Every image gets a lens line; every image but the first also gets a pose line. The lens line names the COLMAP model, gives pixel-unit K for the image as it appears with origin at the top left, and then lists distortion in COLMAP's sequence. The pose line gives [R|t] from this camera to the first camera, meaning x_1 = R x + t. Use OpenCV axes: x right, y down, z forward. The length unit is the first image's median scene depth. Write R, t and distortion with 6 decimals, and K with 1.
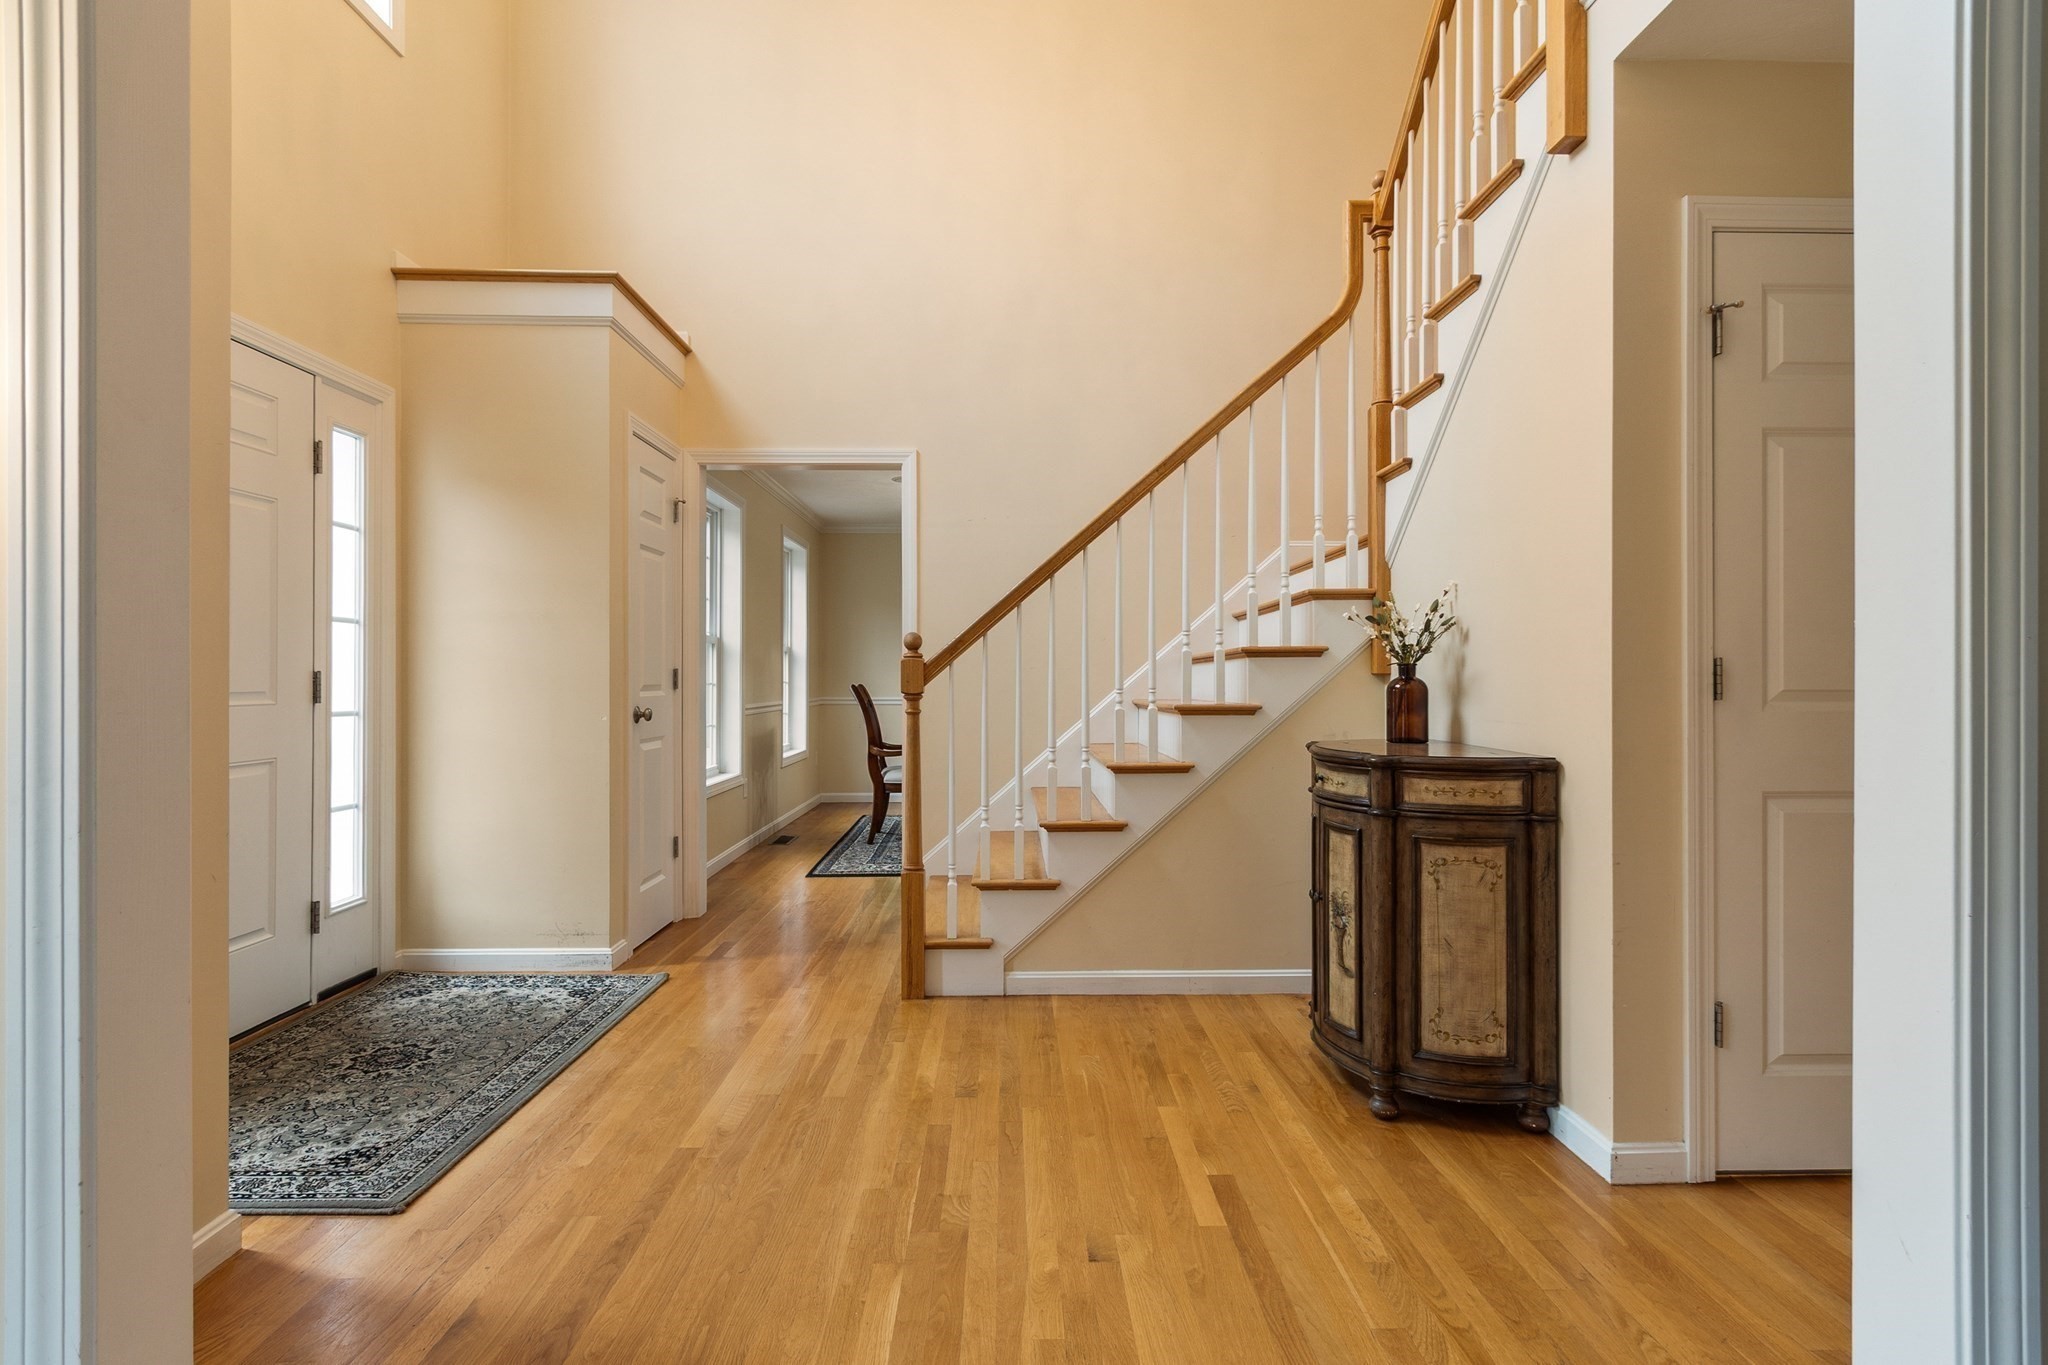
lens RADIAL K [[997.3, 0, 1025.5], [0, 997.3, 676.7], [0, 0, 1]] dist [-0.000902, -0.000792]
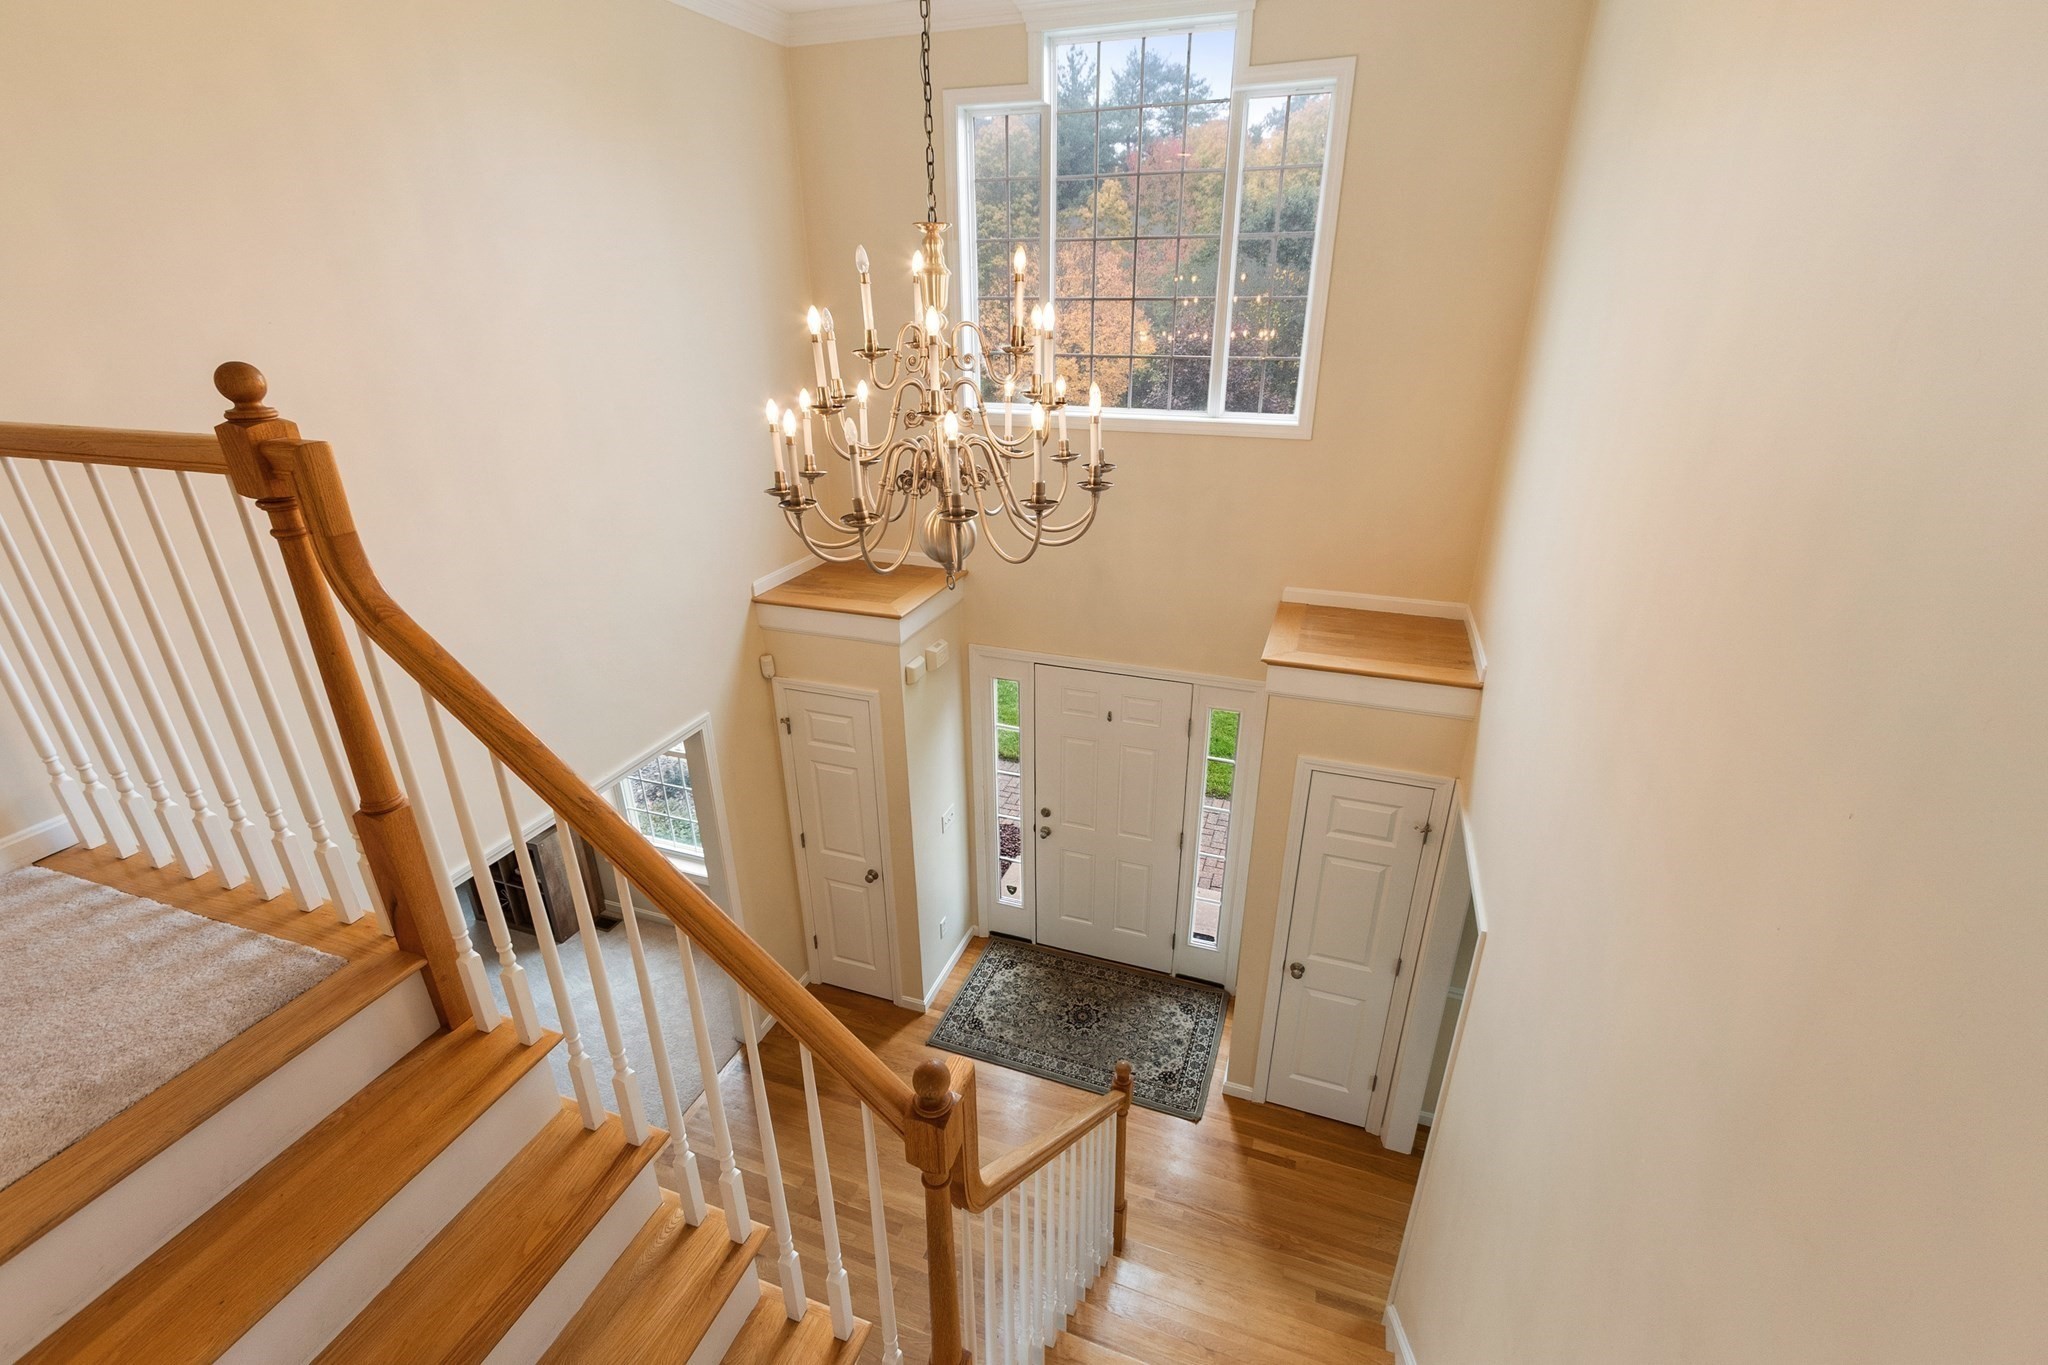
lens RADIAL K [[892.6, 0, 1028.4], [0, 892.6, 689.6], [0, 0, 1]] dist [0.001686, -0.000689]
pose [[-0.357414, 0.378200, -0.853944, 0.657765], [0.005154, 0.915124, 0.403139, -0.871926], [0.933932, 0.139686, -0.329027, 1.193144]]
